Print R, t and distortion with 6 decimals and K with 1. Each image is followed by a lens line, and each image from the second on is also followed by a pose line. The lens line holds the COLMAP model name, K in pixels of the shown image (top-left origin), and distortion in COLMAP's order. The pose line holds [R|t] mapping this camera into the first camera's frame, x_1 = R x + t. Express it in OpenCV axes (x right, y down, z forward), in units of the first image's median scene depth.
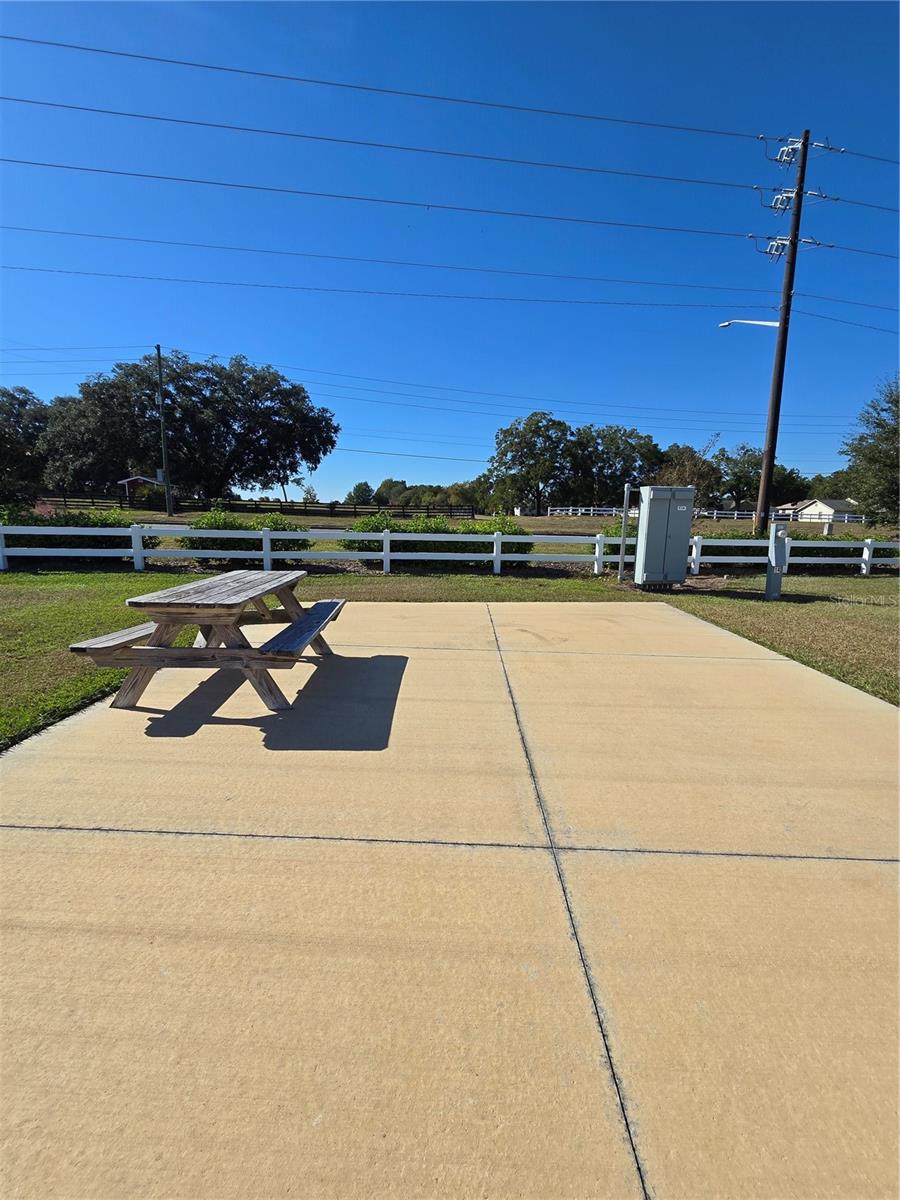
lens RADIAL K [[521.6, 0, 450.0], [0, 521.6, 600.0], [0, 0, 1]] dist [0.000711, -0.000084]
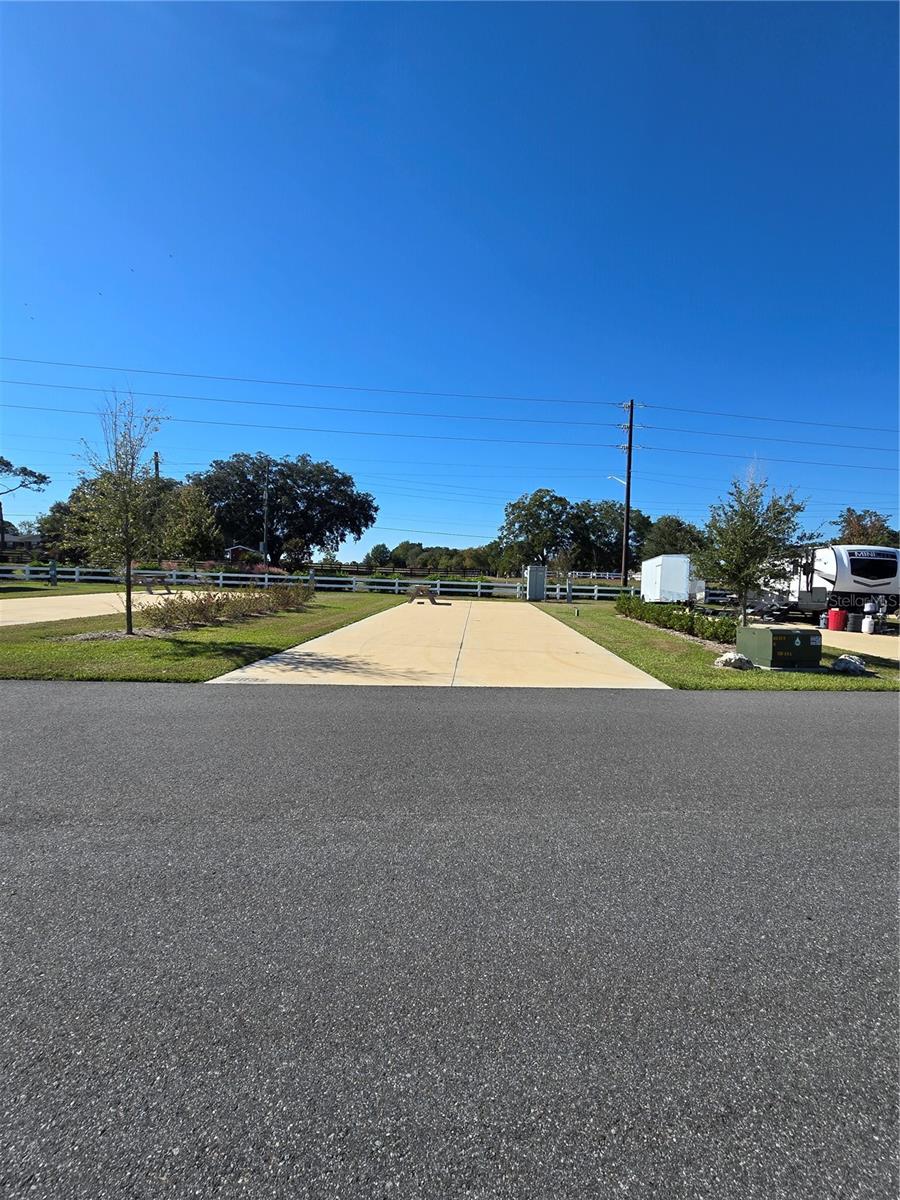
lens RADIAL K [[521.6, 0, 450.0], [0, 521.6, 600.0], [0, 0, 1]] dist [0.000711, -0.000084]
pose [[0.999514, 0.012675, -0.028464, 0.001317], [-0.015895, 0.993131, -0.115927, 0.021220], [0.026799, 0.116323, 0.992850, -0.126418]]
